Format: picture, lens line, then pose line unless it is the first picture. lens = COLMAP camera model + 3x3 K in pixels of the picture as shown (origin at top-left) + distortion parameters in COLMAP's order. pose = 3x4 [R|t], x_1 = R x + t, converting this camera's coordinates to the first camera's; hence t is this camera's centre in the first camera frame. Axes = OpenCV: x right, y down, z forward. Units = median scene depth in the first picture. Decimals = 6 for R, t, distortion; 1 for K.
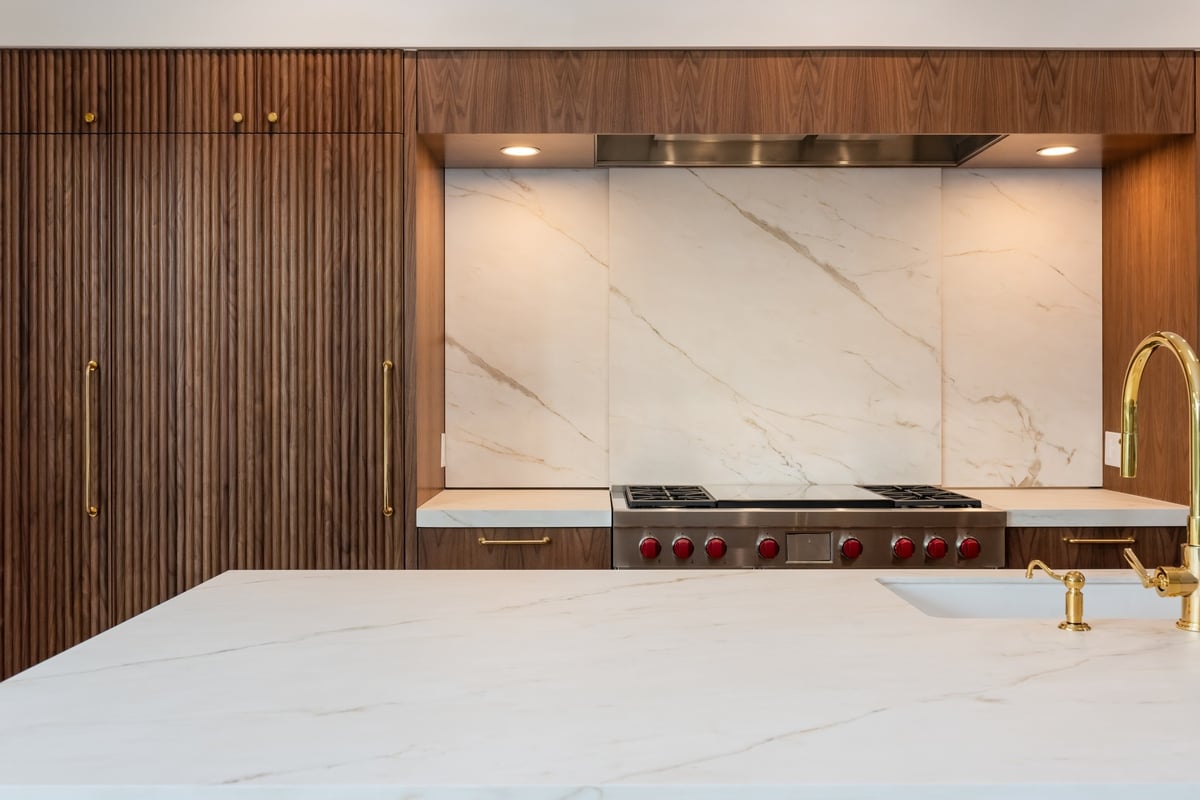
lens RADIAL K [[1195.2, 0, 649.9], [0, 1195.2, 401.9], [0, 0, 1]] dist [-0.004841, 0.000000]
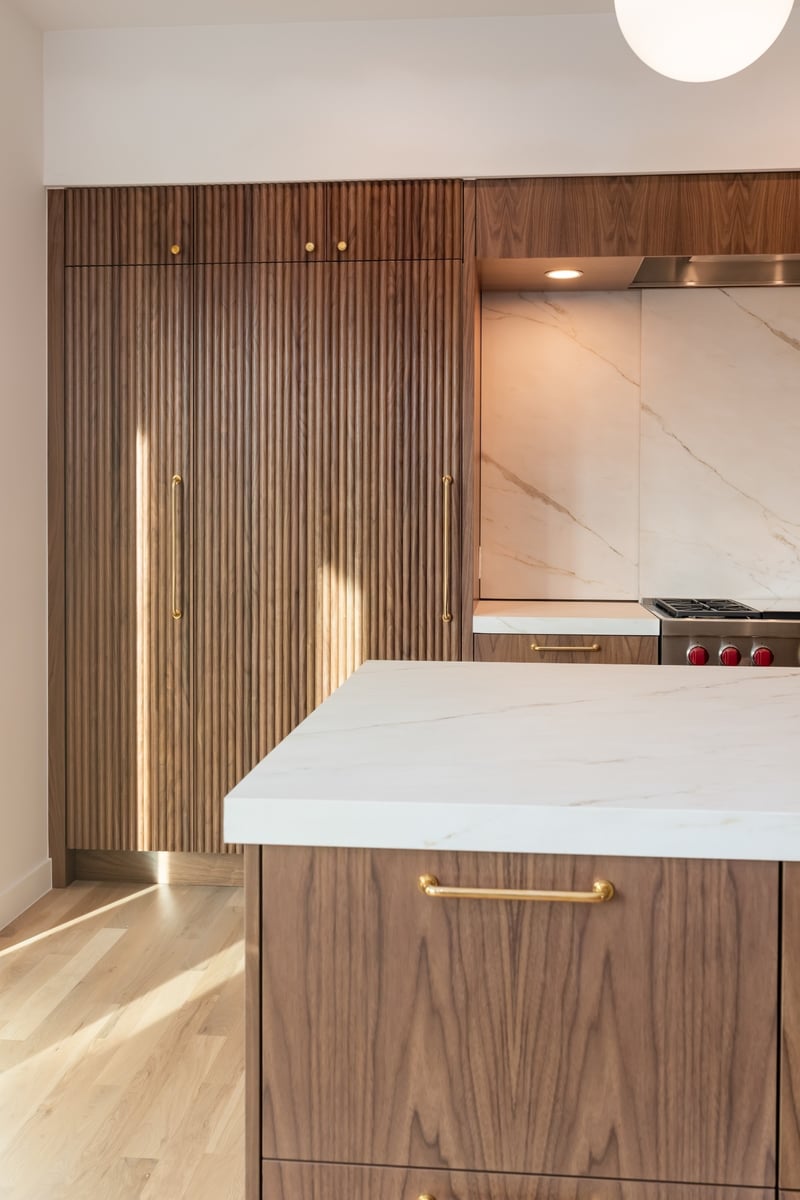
lens RADIAL K [[1195.2, 0, 445.6], [0, 1195.2, 551.1], [0, 0, 1]] dist [-0.004841, 0.000000]
pose [[0.994210, 0.008129, -0.107142, -0.106212], [-0.005967, 0.999772, 0.020488, 0.010888], [0.107284, -0.019730, 0.994033, -0.053598]]
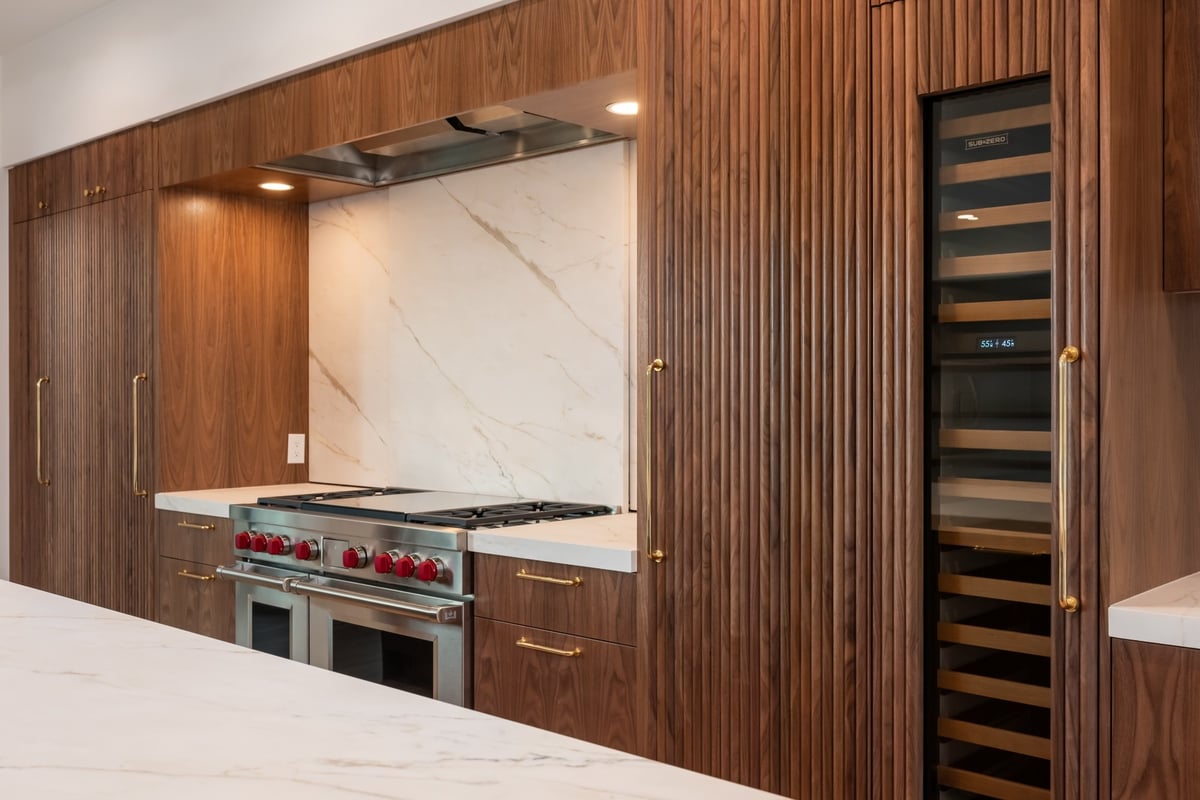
lens RADIAL K [[1195.2, 0, 591.8], [0, 1195.2, 400.5], [0, 0, 1]] dist [-0.004841, 0.000000]
pose [[0.726583, 0.003263, -0.687071, 0.970992], [-0.005808, 0.999982, -0.001393, -0.007391], [0.687054, 0.005003, 0.726589, 0.416669]]
